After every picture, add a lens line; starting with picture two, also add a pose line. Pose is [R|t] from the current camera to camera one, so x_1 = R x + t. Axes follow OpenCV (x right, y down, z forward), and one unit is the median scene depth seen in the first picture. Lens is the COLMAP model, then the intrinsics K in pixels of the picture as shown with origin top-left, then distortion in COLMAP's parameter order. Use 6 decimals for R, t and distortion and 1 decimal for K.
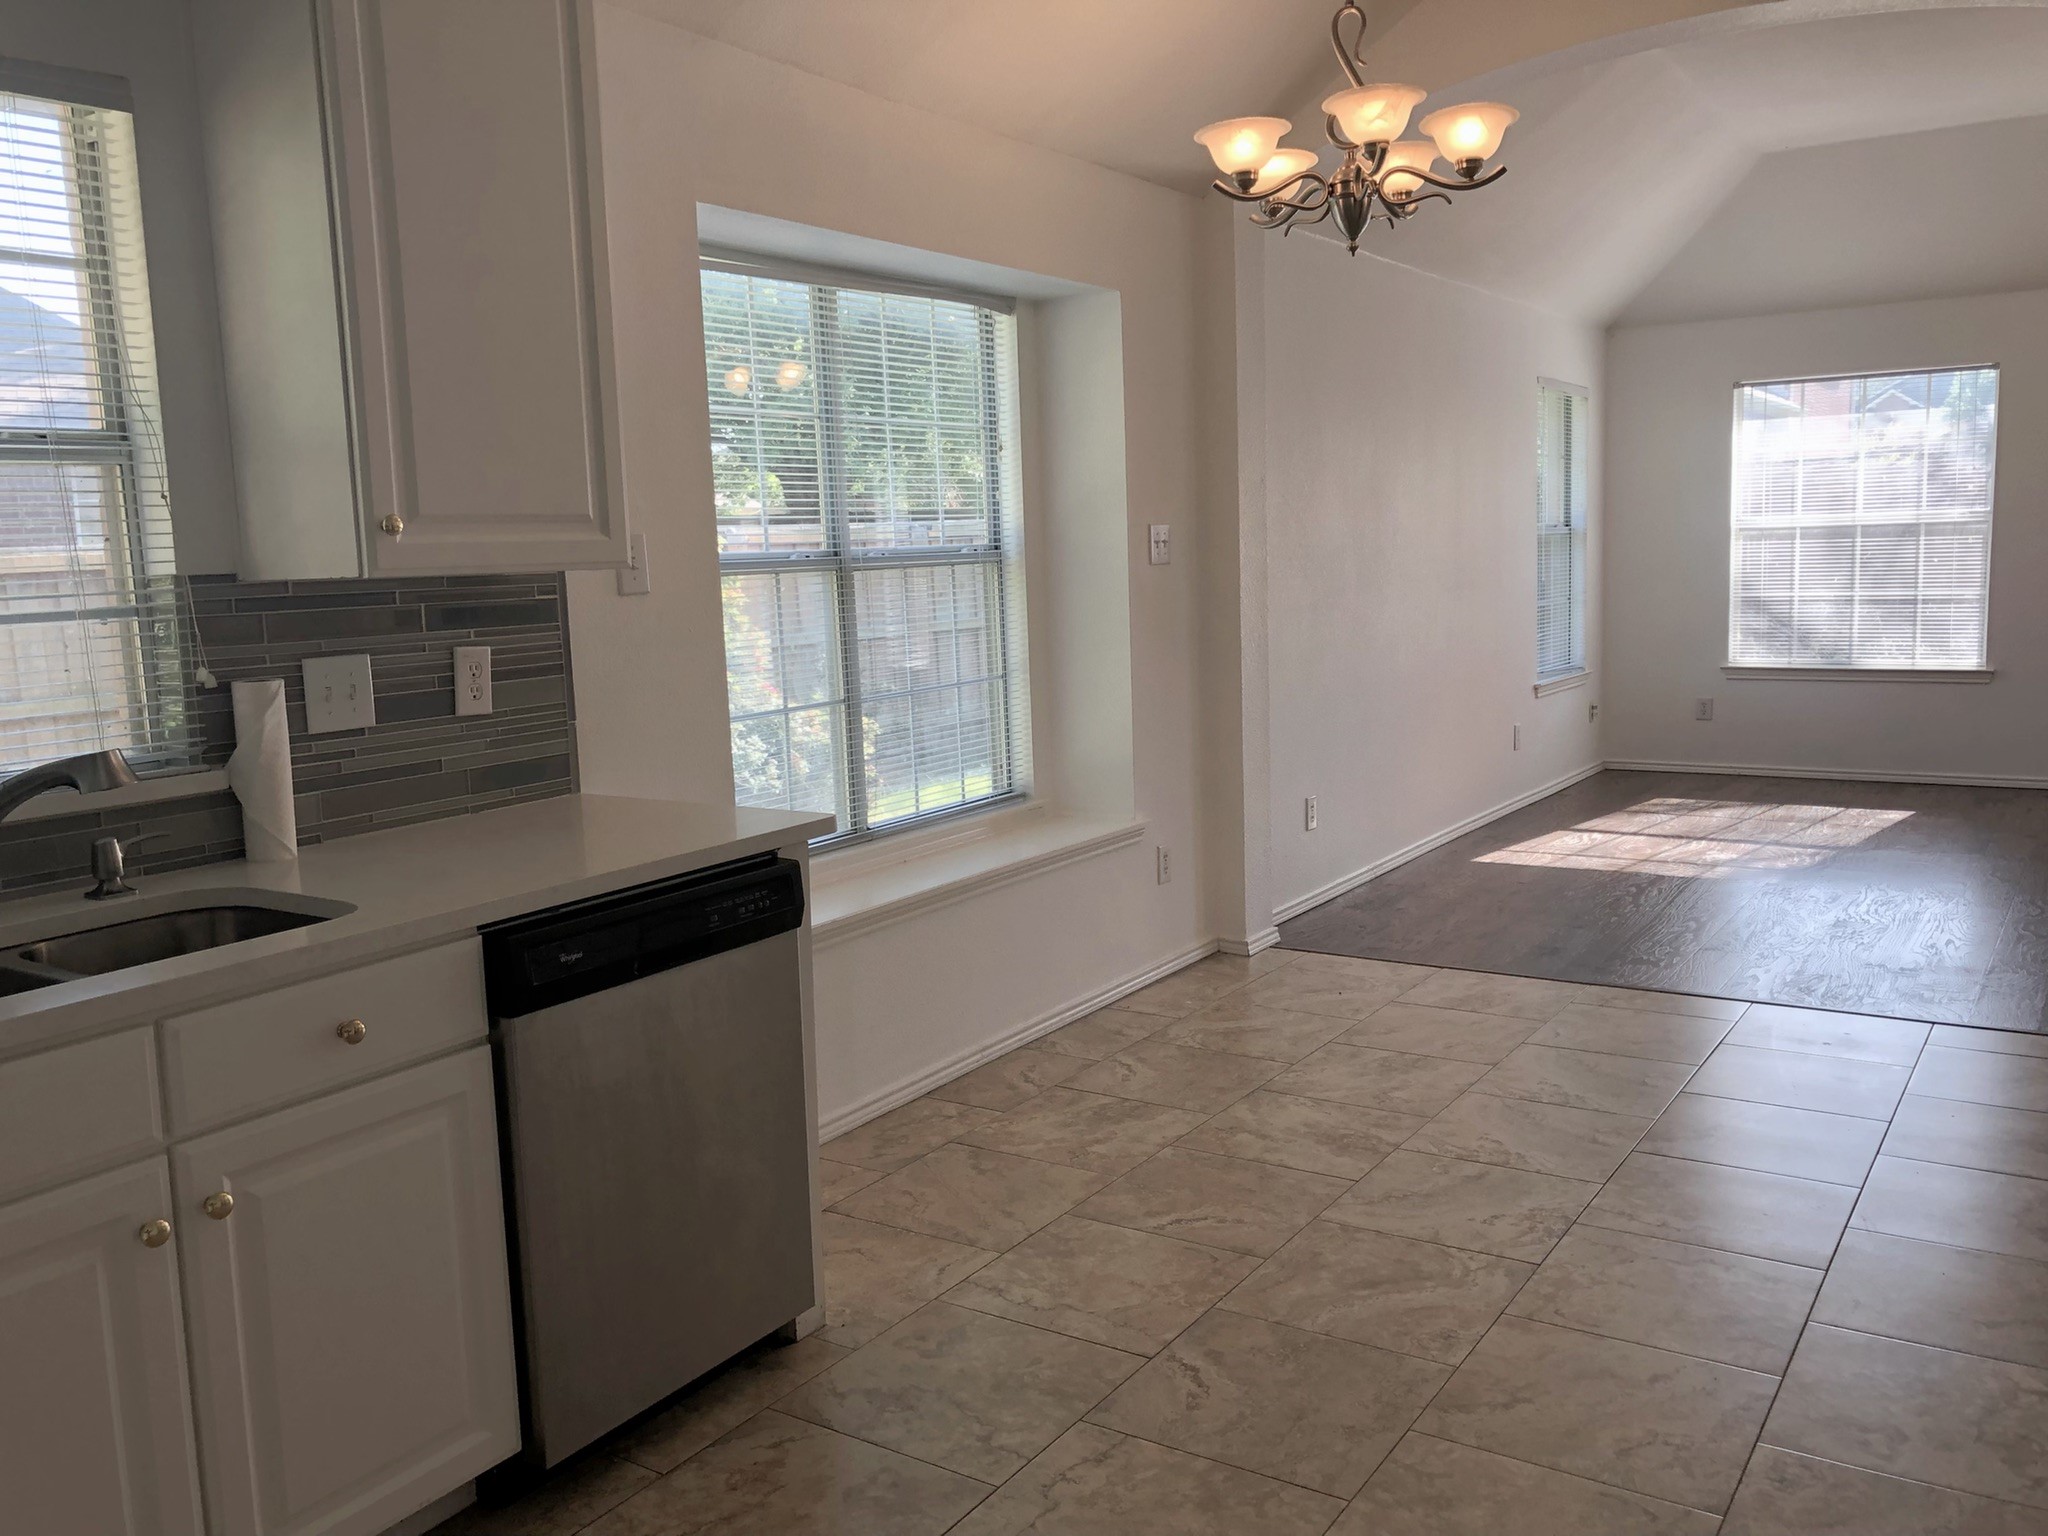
lens RADIAL K [[1686.7, 0, 1020.5], [0, 1686.7, 778.1], [0, 0, 1]] dist [0.024525, -0.033215]
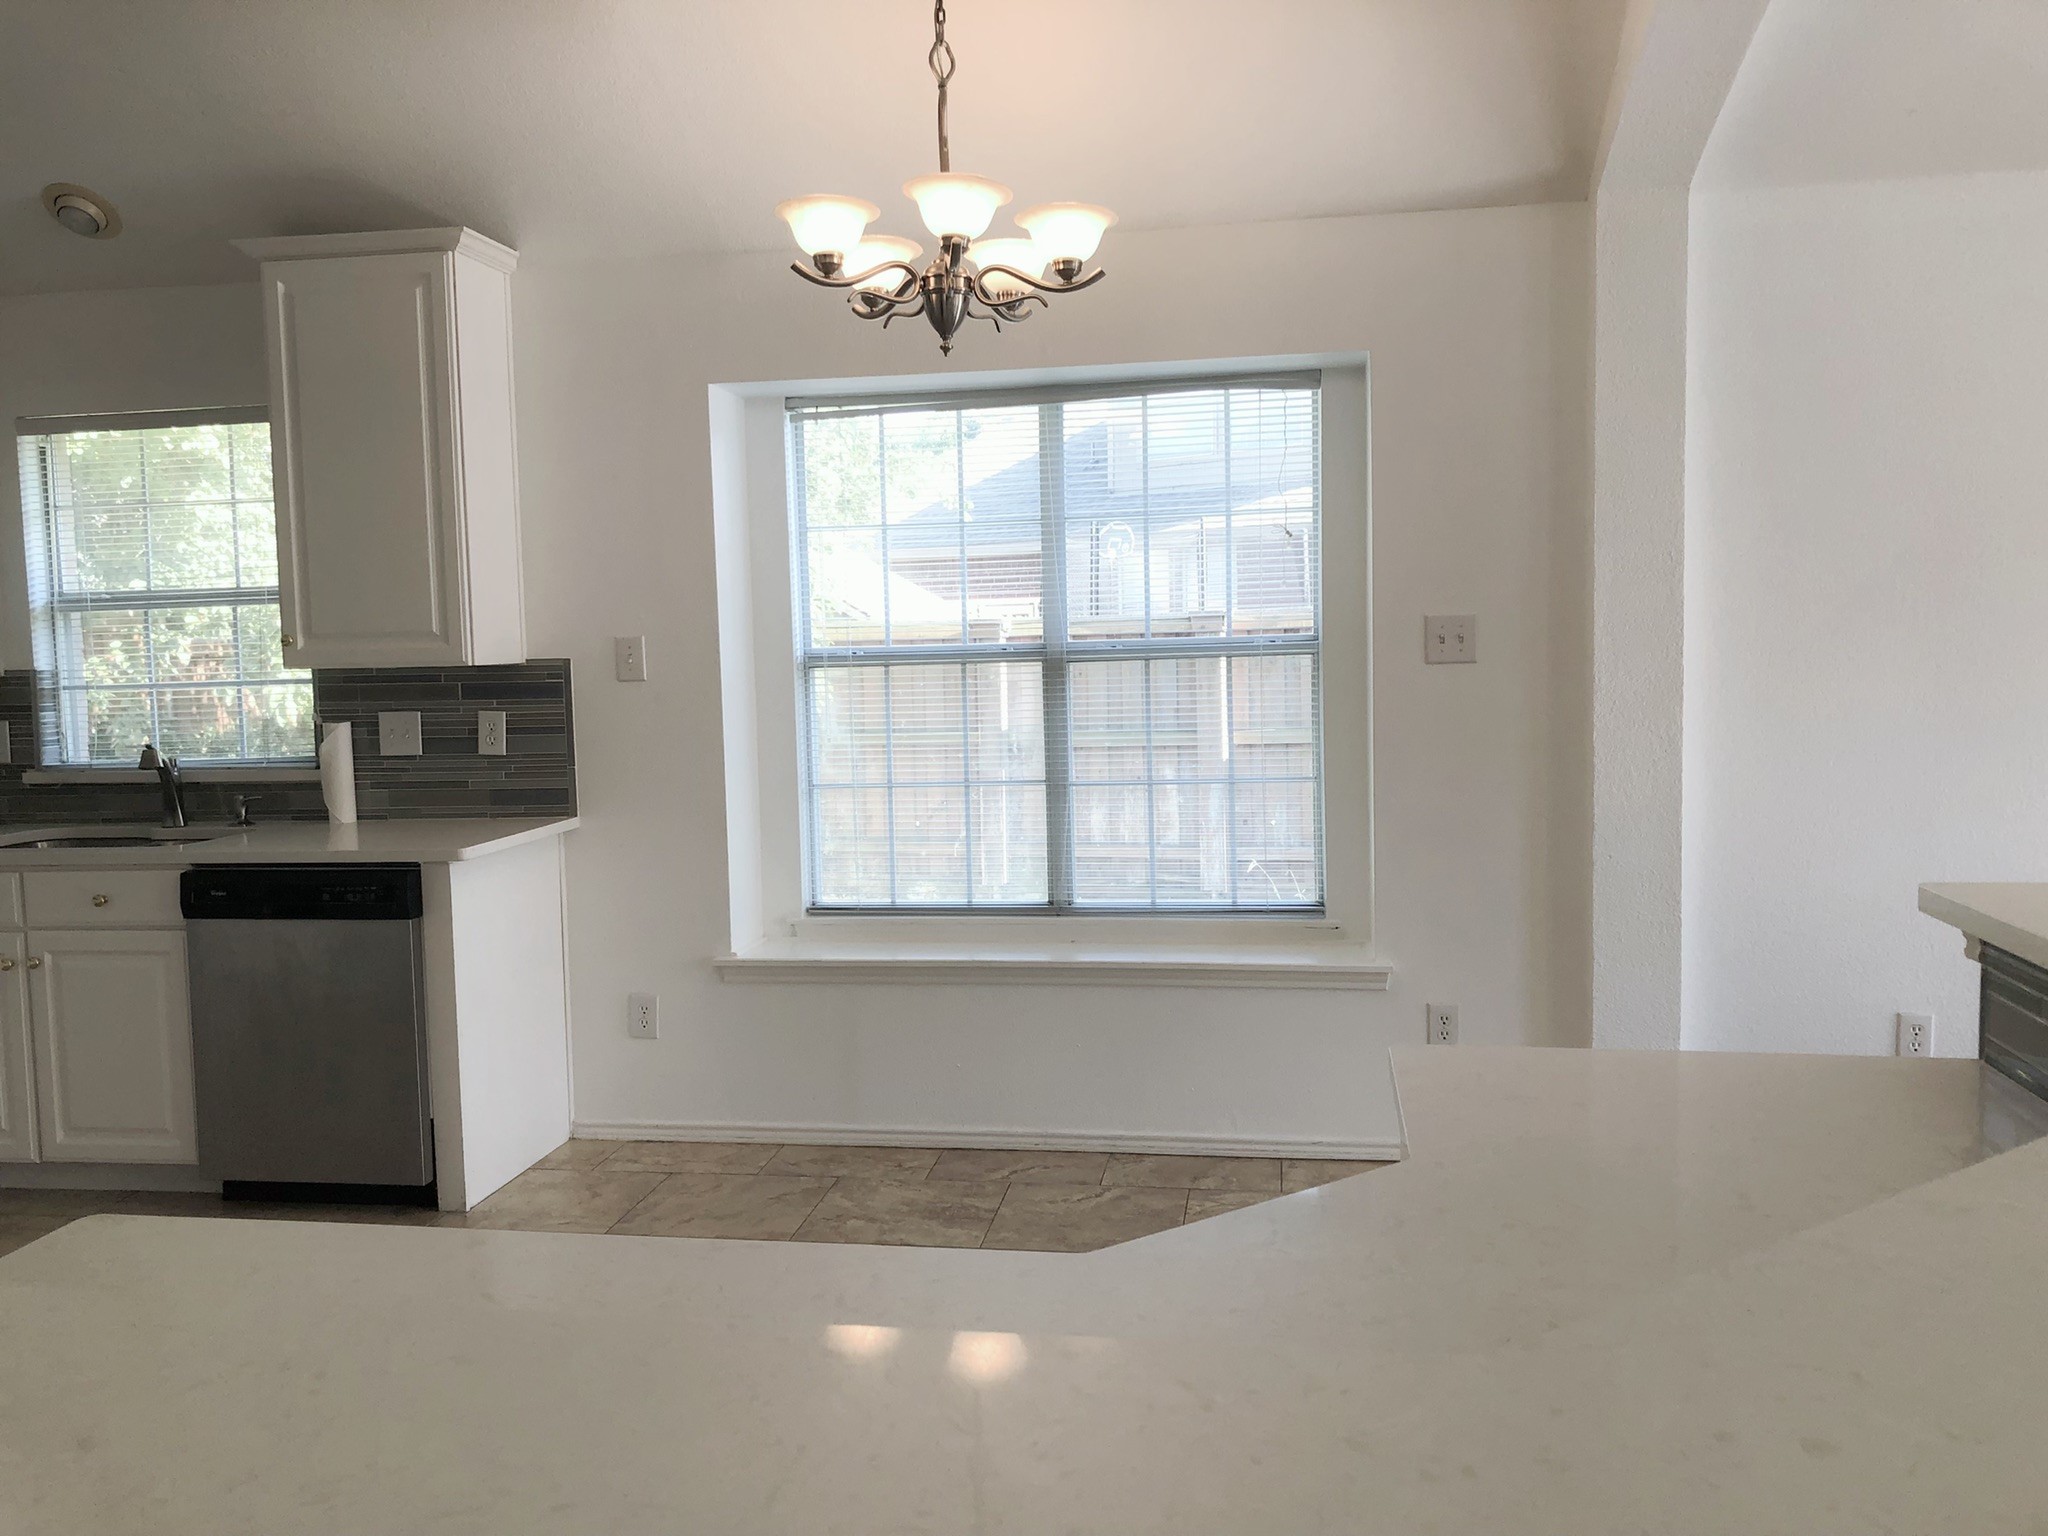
lens RADIAL K [[1686.7, 0, 1012.0], [0, 1686.7, 767.0], [0, 0, 1]] dist [0.024525, -0.033215]
pose [[0.410821, 0.097273, -0.906512, 1.010245], [-0.116749, 0.991719, 0.053506, -0.130431], [0.904210, 0.083853, 0.418776, 0.618502]]
